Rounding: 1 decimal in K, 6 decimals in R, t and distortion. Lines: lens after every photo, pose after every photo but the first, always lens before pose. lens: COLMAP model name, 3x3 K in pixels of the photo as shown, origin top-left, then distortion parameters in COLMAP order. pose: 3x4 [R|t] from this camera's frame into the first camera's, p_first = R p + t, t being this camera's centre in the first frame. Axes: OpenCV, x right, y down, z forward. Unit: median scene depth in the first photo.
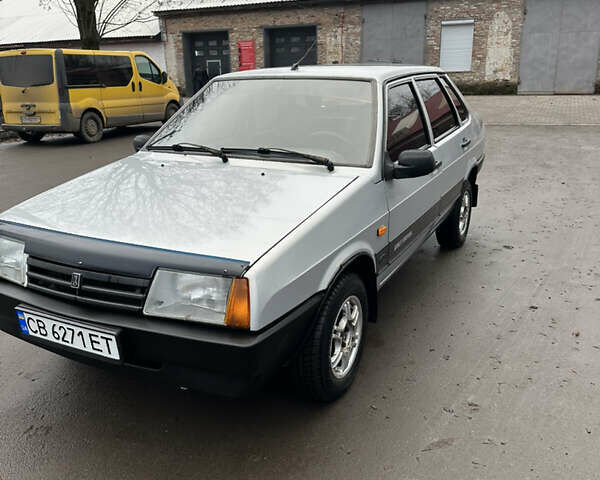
lens RADIAL K [[573.7, 0, 300.0], [0, 573.7, 240.0], [0, 0, 1]] dist [0.105199, -0.176374]
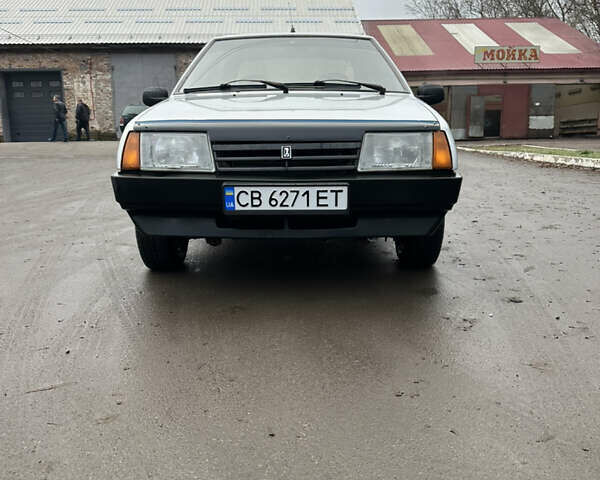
lens RADIAL K [[573.7, 0, 300.0], [0, 573.7, 240.0], [0, 0, 1]] dist [0.105199, -0.176374]
pose [[0.886742, -0.082765, 0.454794, -0.864333], [0.129786, 0.988844, -0.073099, 0.316392], [-0.443670, 0.123846, 0.887592, 0.011805]]
